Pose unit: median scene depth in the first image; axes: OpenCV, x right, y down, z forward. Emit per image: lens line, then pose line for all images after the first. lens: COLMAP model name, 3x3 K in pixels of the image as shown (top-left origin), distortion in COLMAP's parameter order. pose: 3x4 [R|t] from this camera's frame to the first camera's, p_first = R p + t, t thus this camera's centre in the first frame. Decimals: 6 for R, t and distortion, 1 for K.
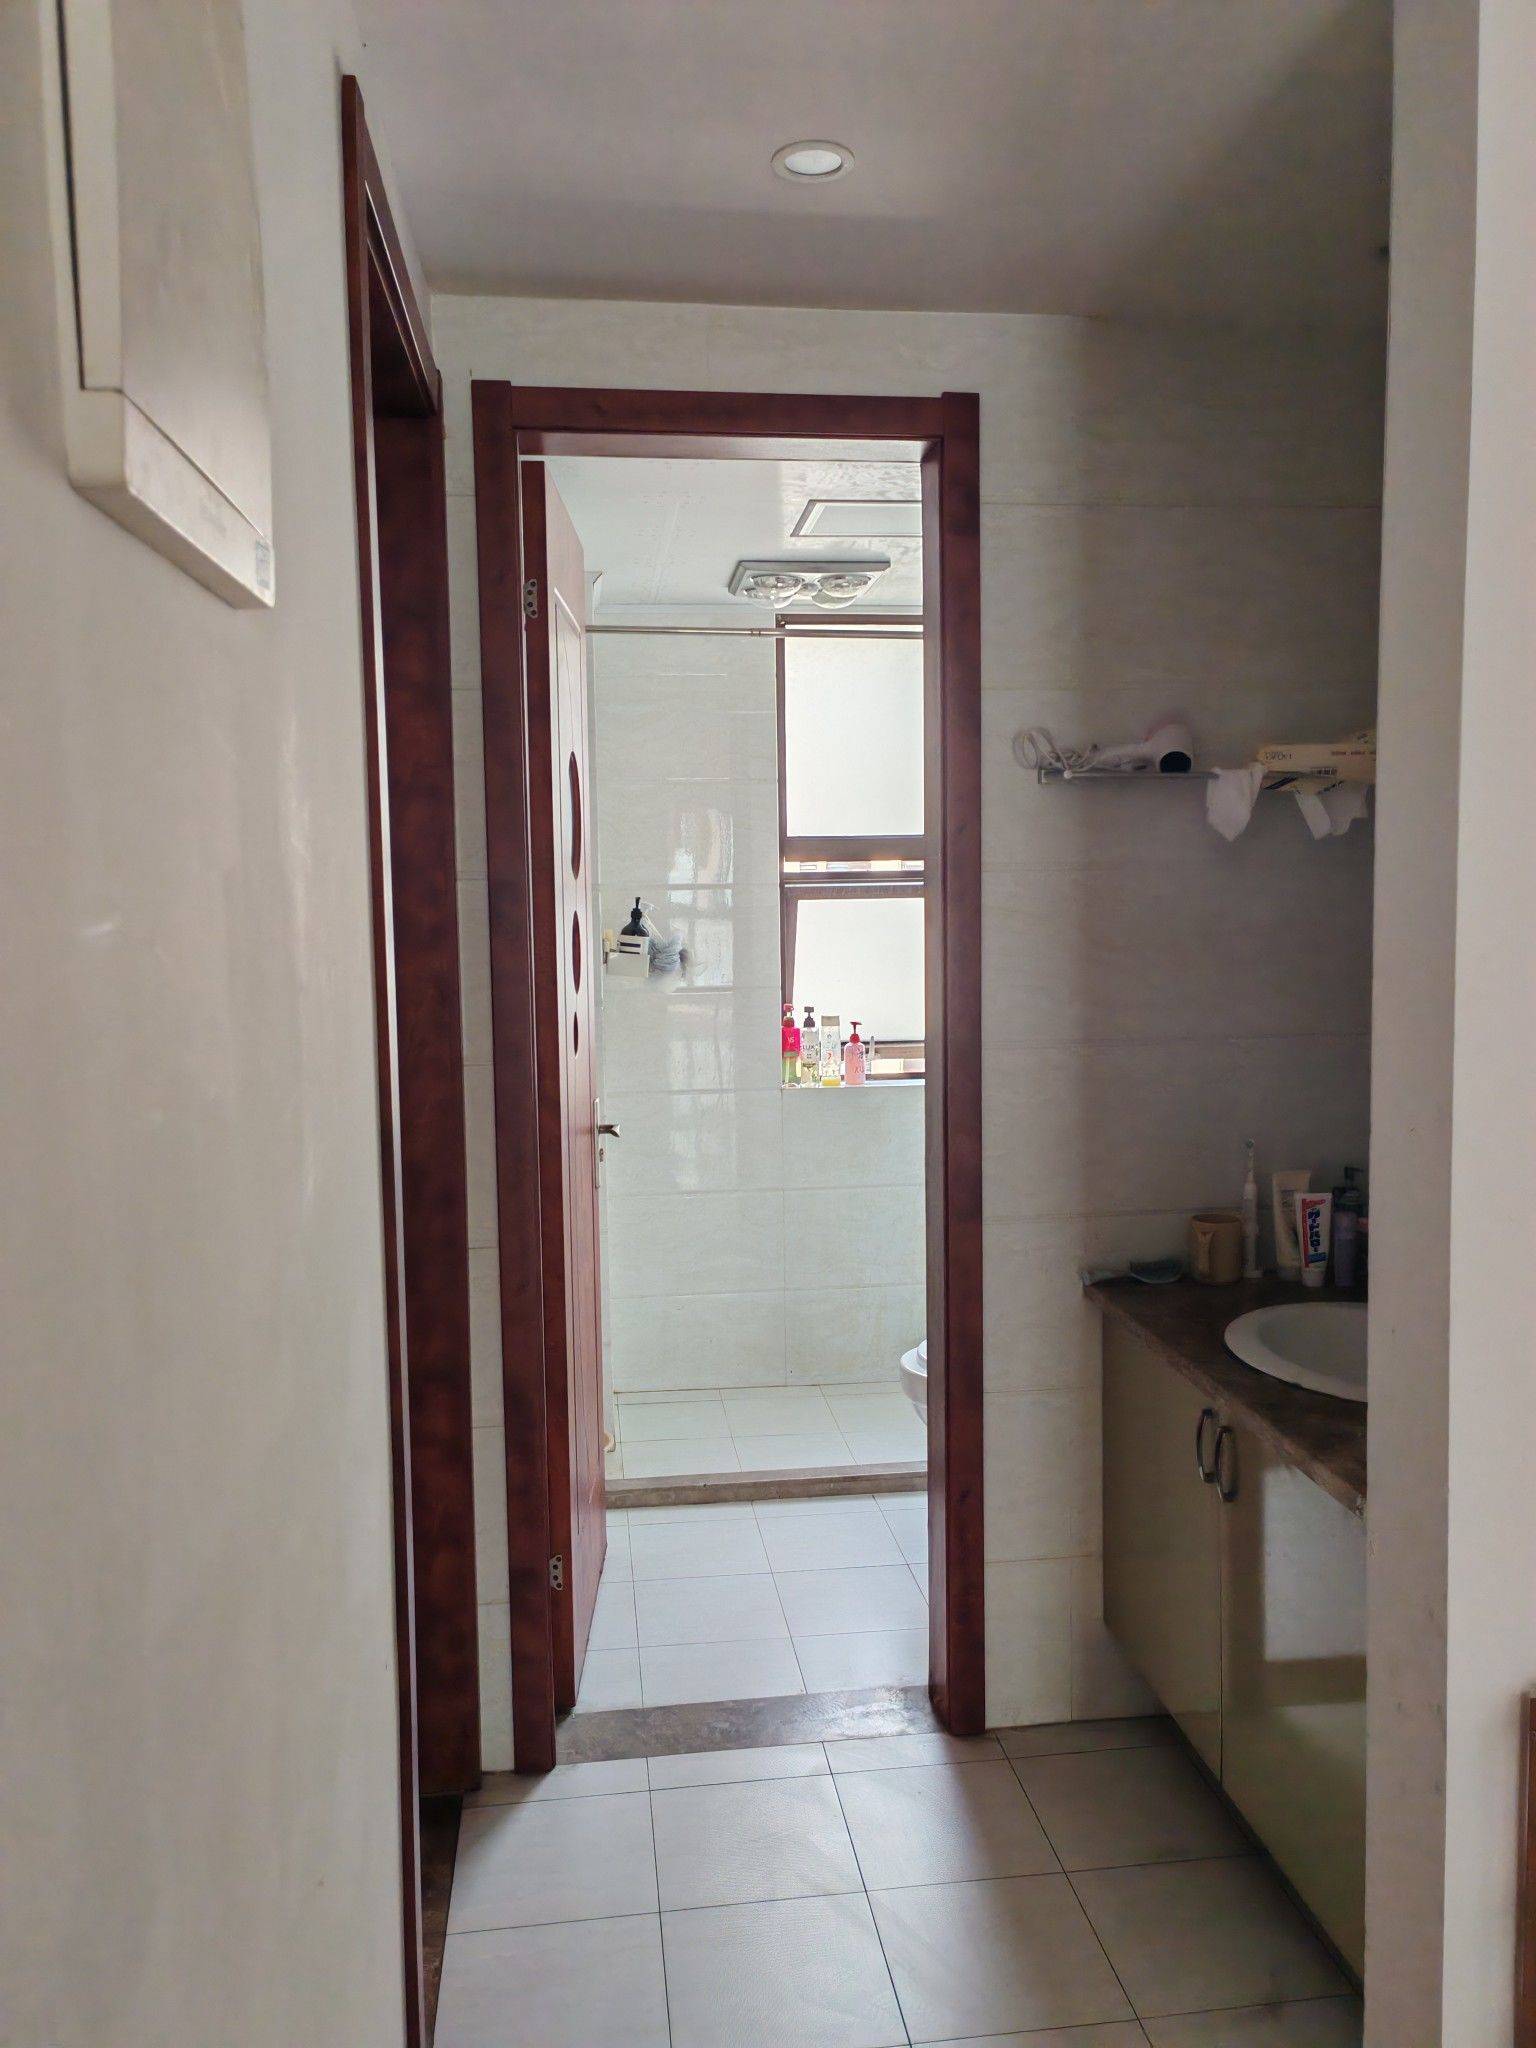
lens RADIAL K [[1516.8, 0, 768.0], [0, 1516.8, 1024.0], [0, 0, 1]] dist [-0.002805, -0.000022]
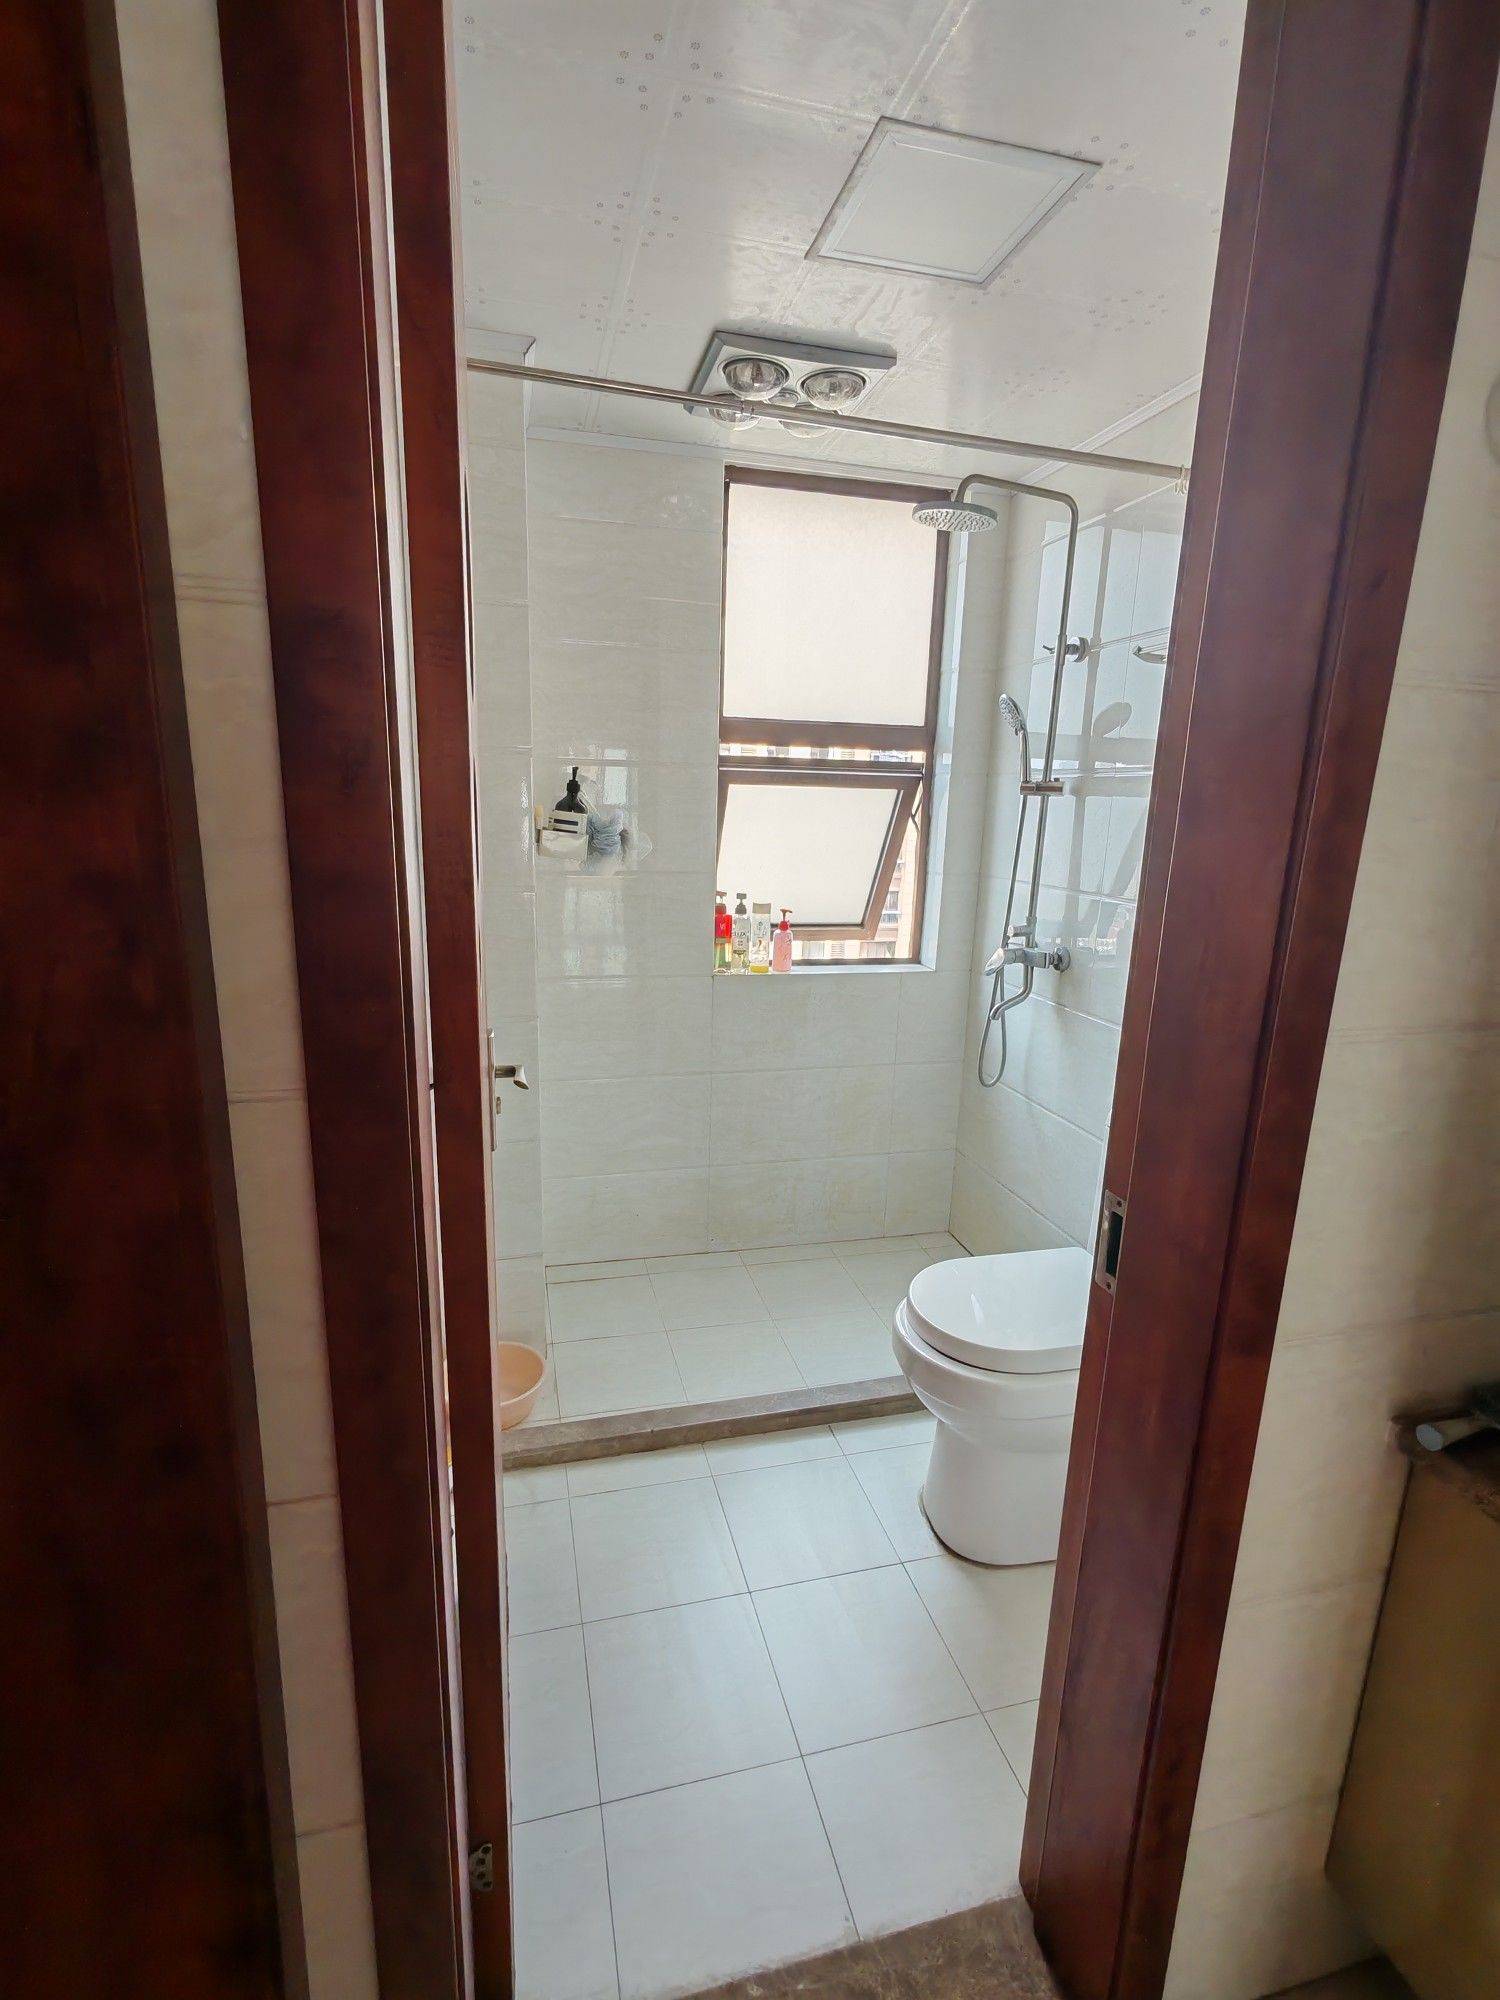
lens RADIAL K [[900.4, 0, 738.0], [0, 900.4, 1009.4], [0, 0, 1]] dist [-0.000668, -0.000321]
pose [[0.990736, 0.012544, 0.135224, -0.059595], [-0.031482, 0.989815, 0.138837, -0.019638], [-0.132105, -0.141808, 0.981040, 0.445369]]
